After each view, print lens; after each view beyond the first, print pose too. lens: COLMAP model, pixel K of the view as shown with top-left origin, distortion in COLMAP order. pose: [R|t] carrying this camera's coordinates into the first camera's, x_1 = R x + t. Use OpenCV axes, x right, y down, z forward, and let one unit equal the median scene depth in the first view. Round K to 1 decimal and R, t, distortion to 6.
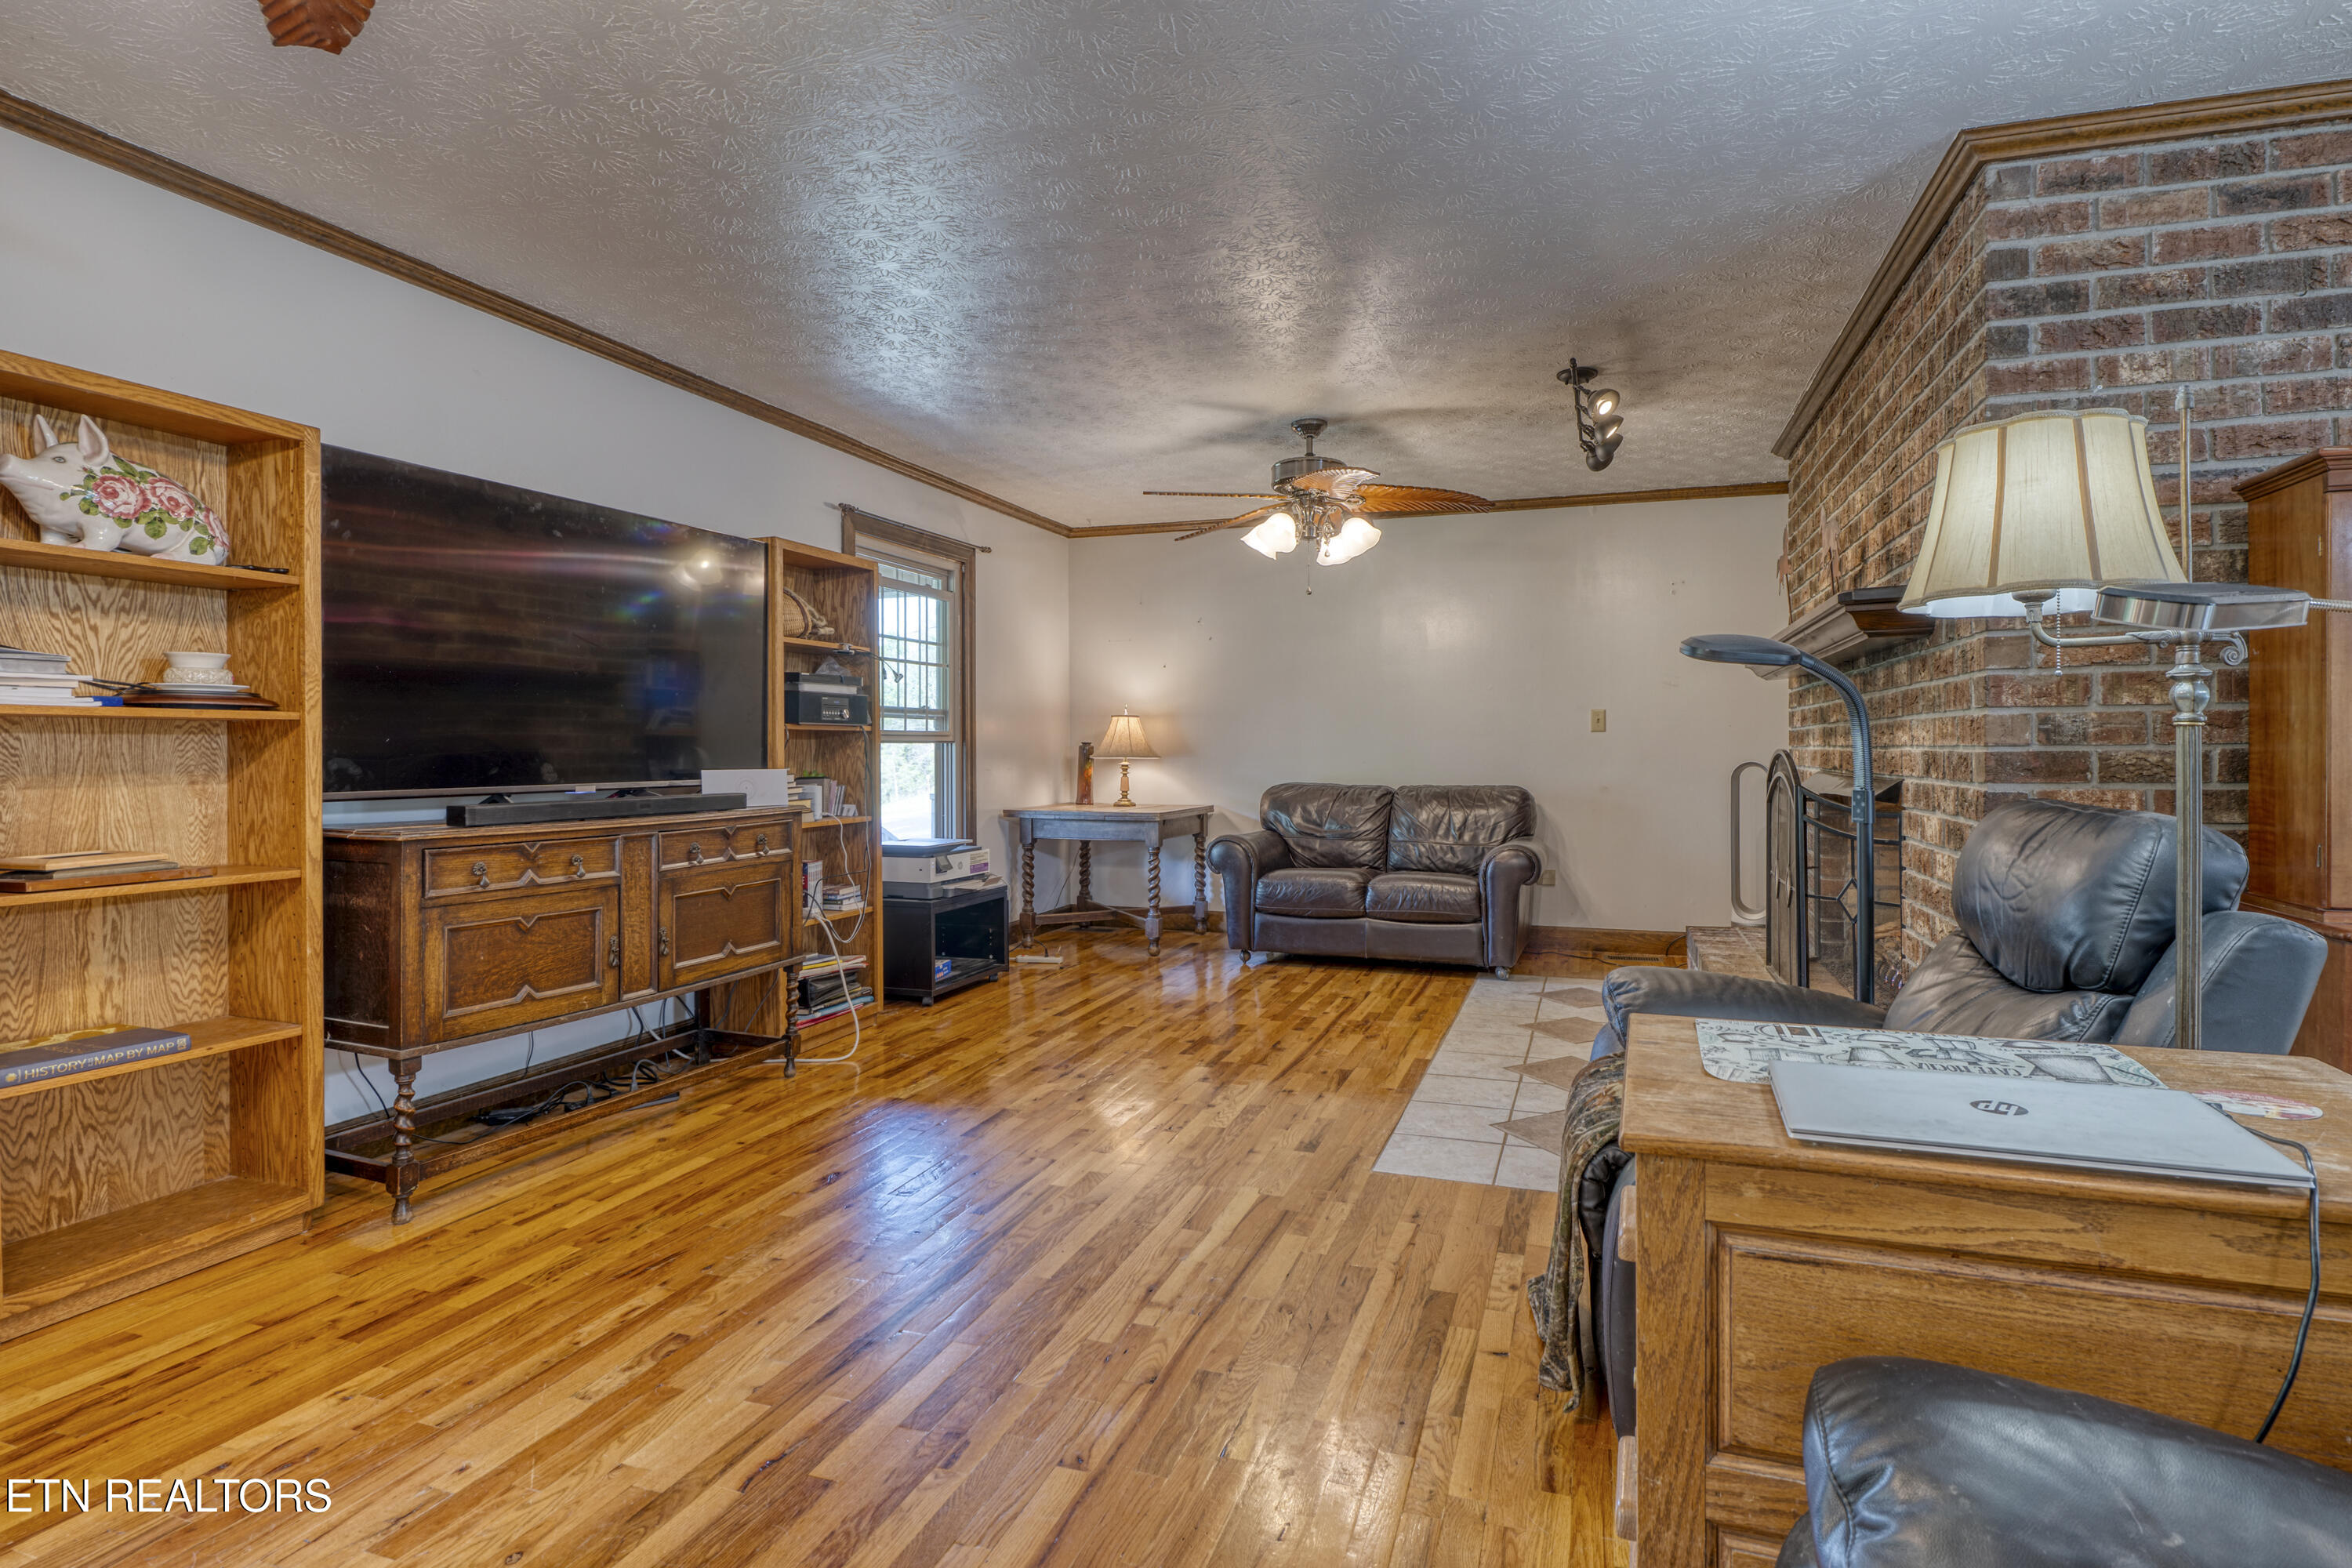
lens RADIAL K [[1146.1, 0, 1223.9], [0, 1146.1, 756.3], [0, 0, 1]] dist [-0.014739, -0.000061]
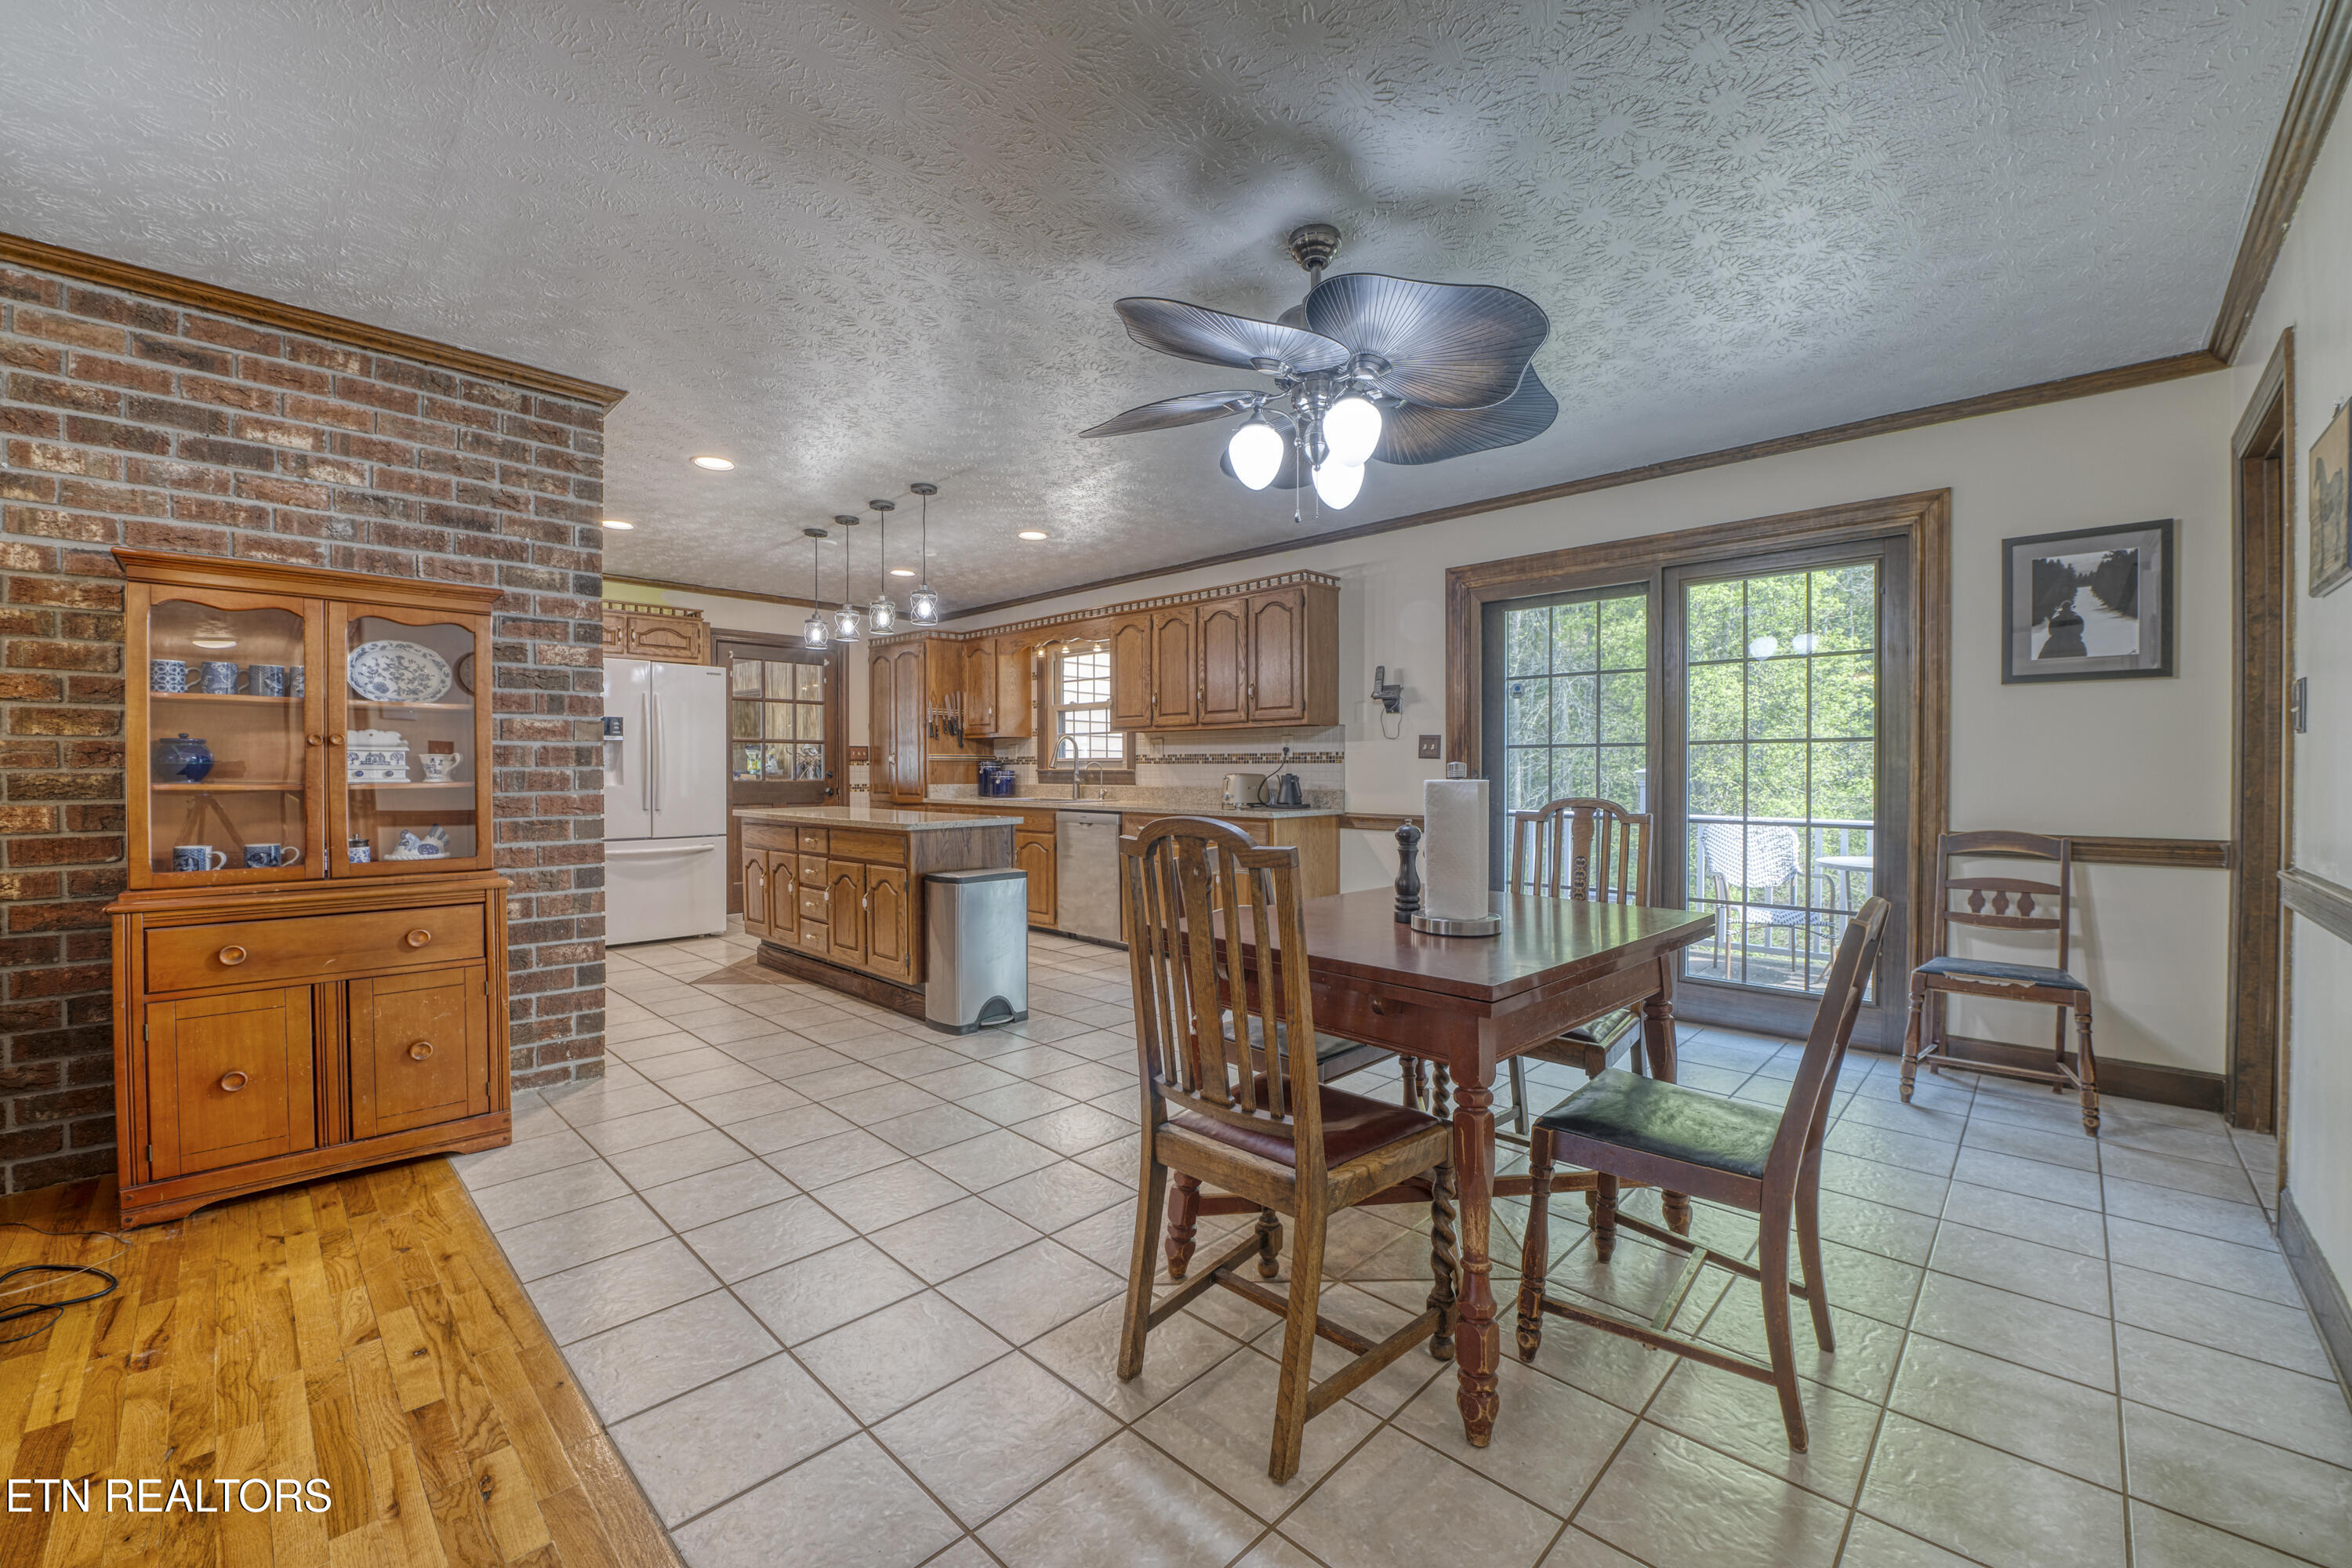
lens RADIAL K [[929.8, 0, 1193.0], [0, 929.8, 778.6], [0, 0, 1]] dist [-0.019494, -0.001625]
pose [[0.428308, -0.004268, 0.903623, 0.464663], [0.003668, 0.999989, 0.002984, 0.002474], [-0.903625, 0.002036, 0.428319, -0.511071]]
